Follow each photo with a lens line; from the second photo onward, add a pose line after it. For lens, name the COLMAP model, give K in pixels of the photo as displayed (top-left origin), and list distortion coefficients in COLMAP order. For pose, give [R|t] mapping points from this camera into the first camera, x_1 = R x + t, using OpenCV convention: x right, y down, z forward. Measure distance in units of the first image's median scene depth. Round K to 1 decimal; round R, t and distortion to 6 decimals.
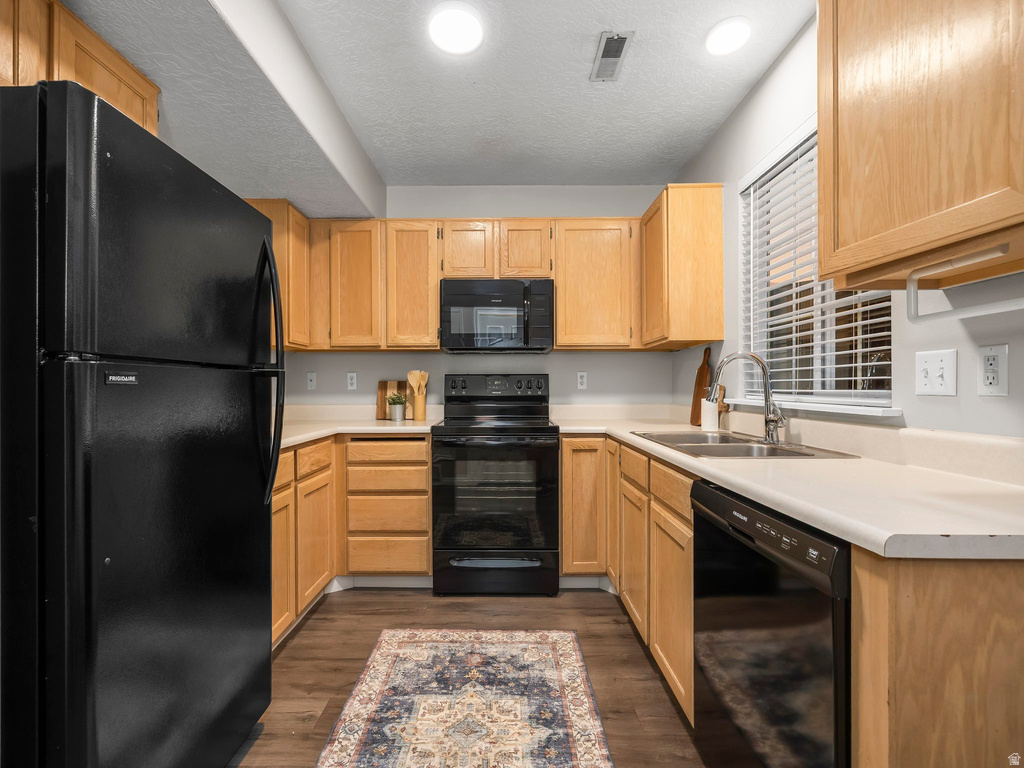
lens RADIAL K [[429.8, 0, 496.7], [0, 429.8, 388.3], [0, 0, 1]] dist [-0.000658, -0.000011]
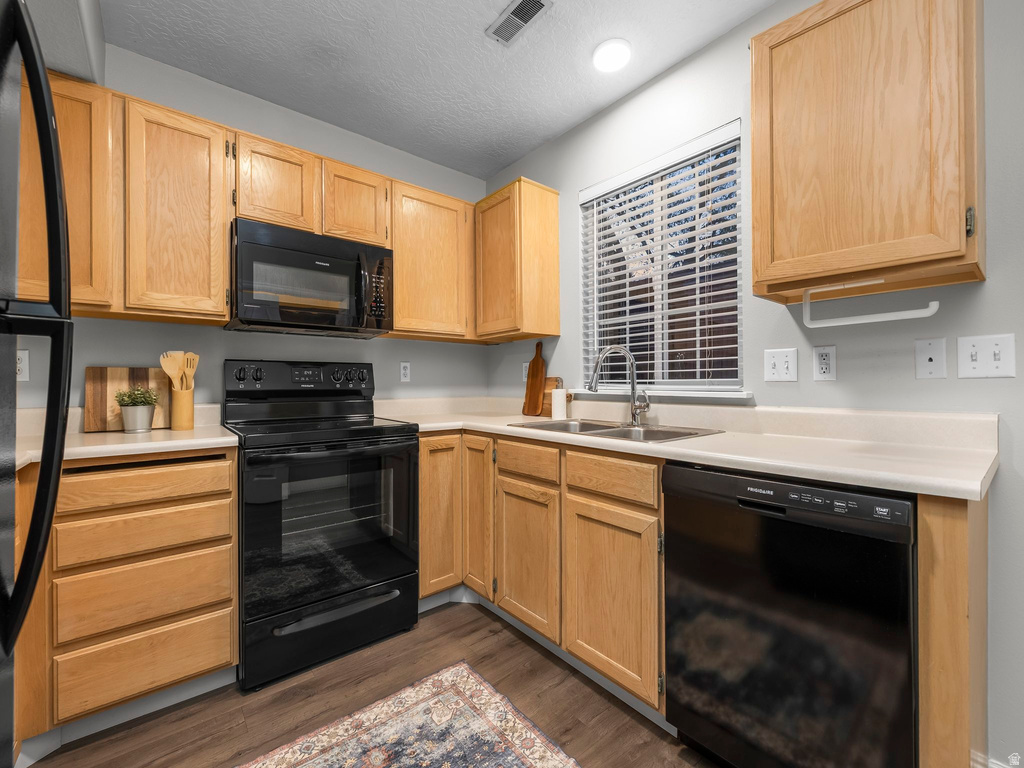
lens RADIAL K [[429.8, 0, 510.2], [0, 429.8, 381.5], [0, 0, 1]] dist [-0.000658, -0.000011]
pose [[0.773657, 0.003222, 0.633596, -0.273018], [0.002863, 0.999959, -0.008580, 0.013587], [-0.633598, 0.008452, 0.773616, 0.254126]]
